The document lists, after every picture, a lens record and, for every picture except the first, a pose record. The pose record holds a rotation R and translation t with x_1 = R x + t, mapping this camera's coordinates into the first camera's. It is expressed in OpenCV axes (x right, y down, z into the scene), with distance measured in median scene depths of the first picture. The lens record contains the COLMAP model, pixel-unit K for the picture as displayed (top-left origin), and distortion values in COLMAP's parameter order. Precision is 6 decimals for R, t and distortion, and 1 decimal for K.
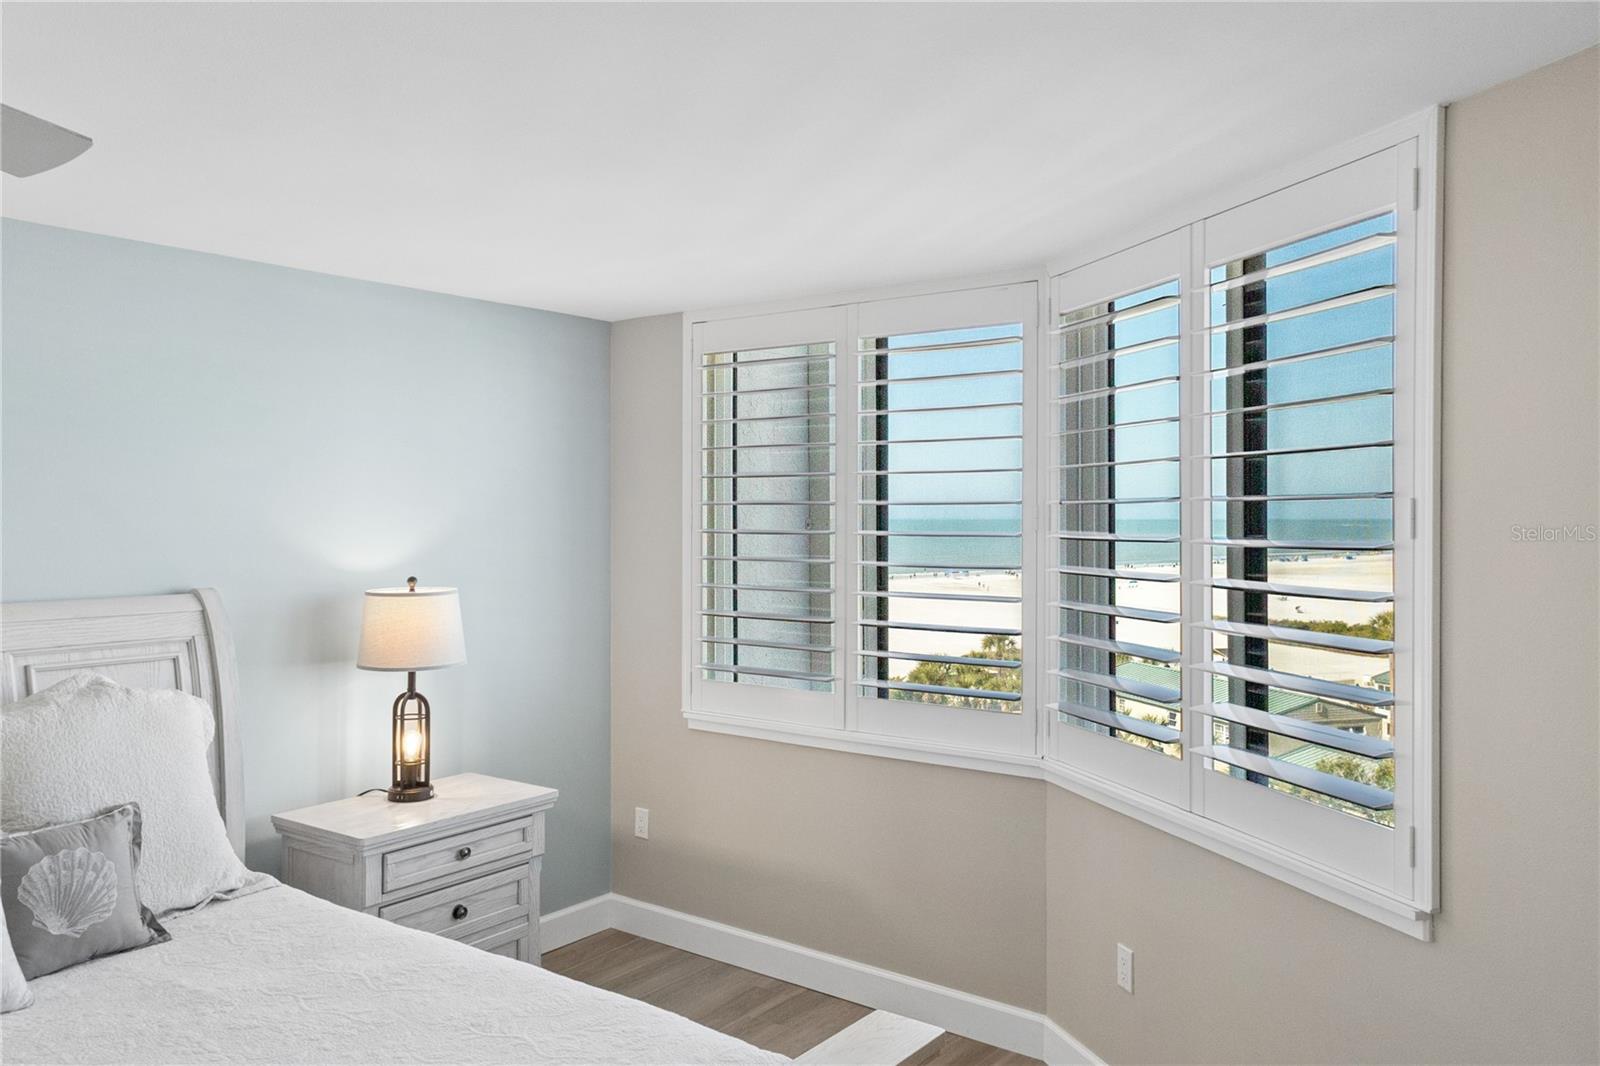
lens RADIAL K [[1201.6, 0, 797.2], [0, 1201.6, 514.6], [0, 0, 1]] dist [0.019735, 0.004269]
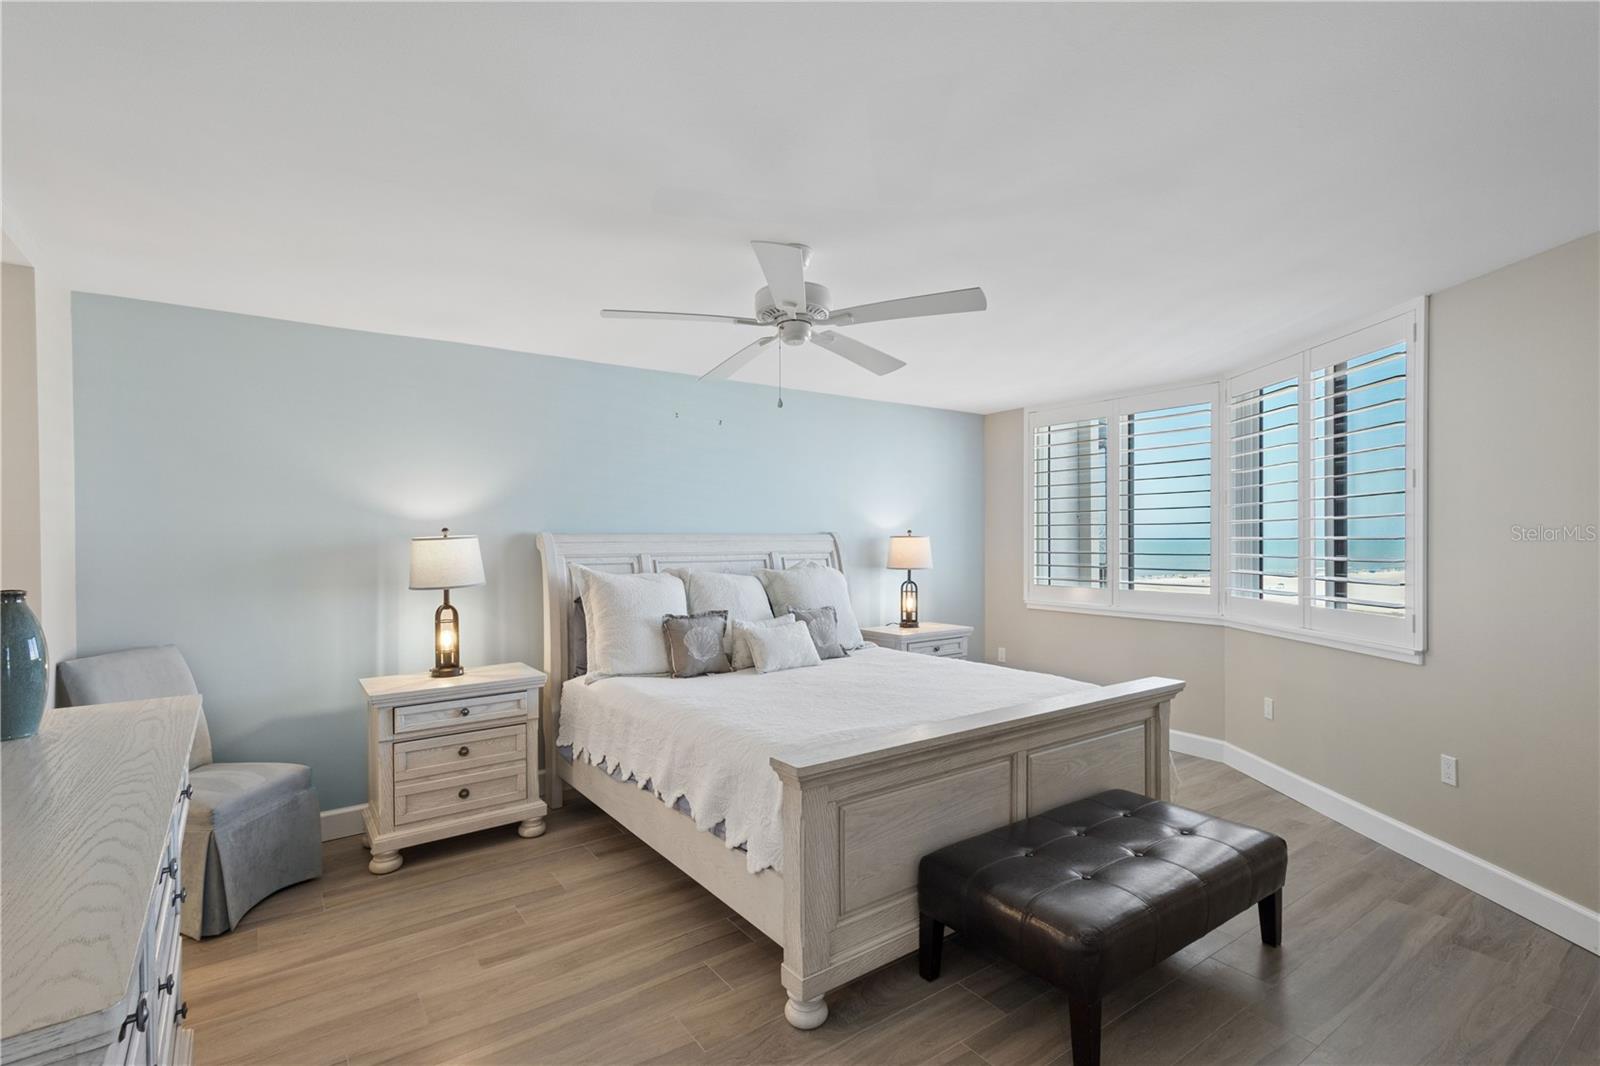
lens RADIAL K [[733.7, 0, 795.4], [0, 733.7, 538.6], [0, 0, 1]] dist [0.010717, -0.000215]
pose [[0.952196, -0.003331, -0.305470, -0.104424], [0.004296, 0.999988, 0.002486, 0.065985], [0.305458, -0.003679, 0.952198, -0.411650]]
